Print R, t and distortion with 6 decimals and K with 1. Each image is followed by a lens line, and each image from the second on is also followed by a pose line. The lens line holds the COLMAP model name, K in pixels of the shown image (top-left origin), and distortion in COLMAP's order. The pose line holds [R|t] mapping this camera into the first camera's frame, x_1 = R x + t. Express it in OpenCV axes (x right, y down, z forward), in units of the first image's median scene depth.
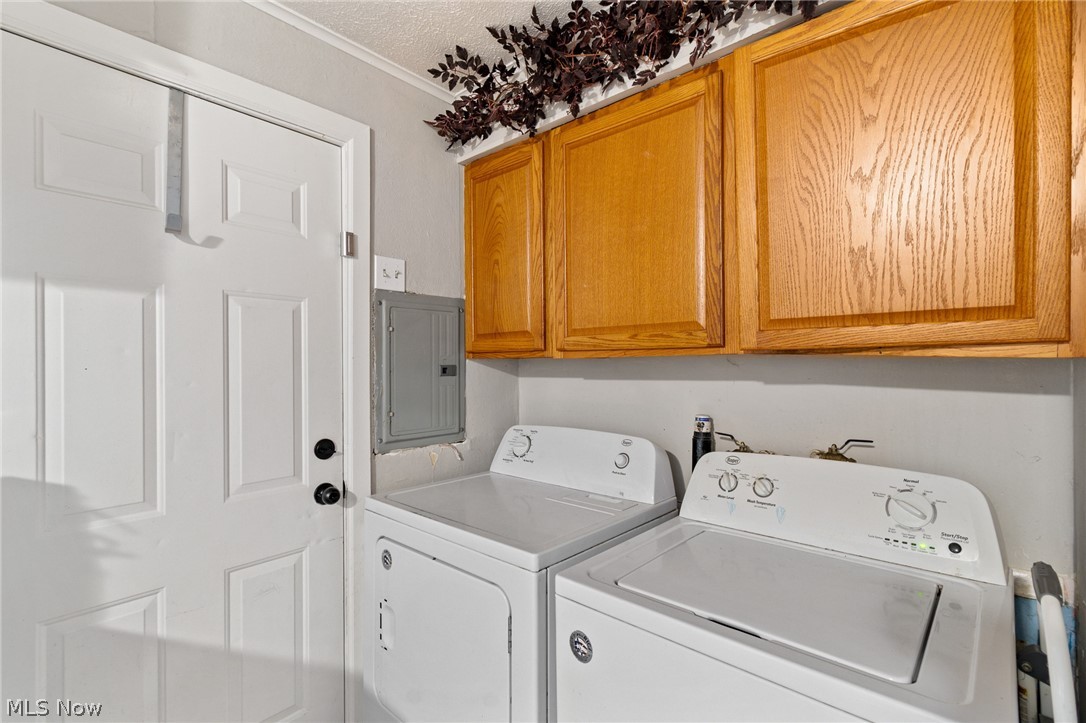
lens RADIAL K [[495.4, 0, 544.5], [0, 495.4, 362.1], [0, 0, 1]] dist [0.002818, -0.001332]
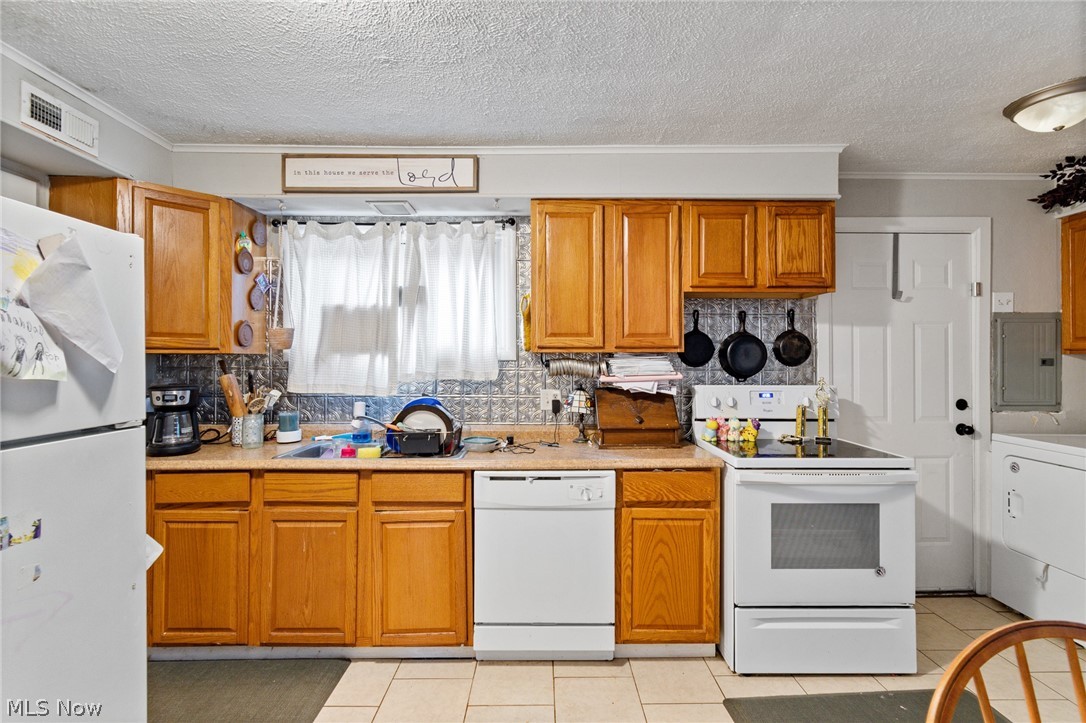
lens RADIAL K [[495.4, 0, 553.0], [0, 495.4, 356.2], [0, 0, 1]] dist [0.002818, -0.001332]
pose [[0.664300, 0.003382, -0.747458, -0.078786], [-0.001077, 0.999993, 0.003568, -0.005412], [0.747465, -0.001565, 0.664299, -1.264639]]
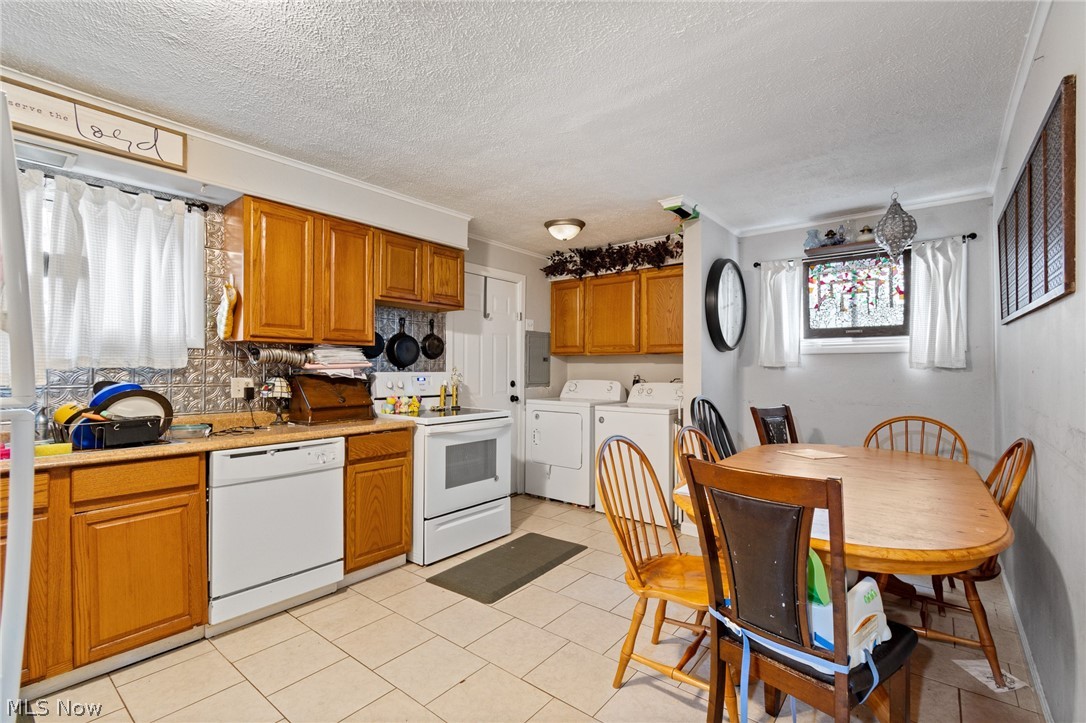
lens RADIAL K [[495.4, 0, 541.7], [0, 495.4, 366.5], [0, 0, 1]] dist [0.002818, -0.001332]
pose [[0.999172, 0.011227, 0.039095, -0.371726], [-0.011191, 0.999937, -0.001127, 0.066945], [-0.039105, 0.000688, 0.999235, -1.968060]]
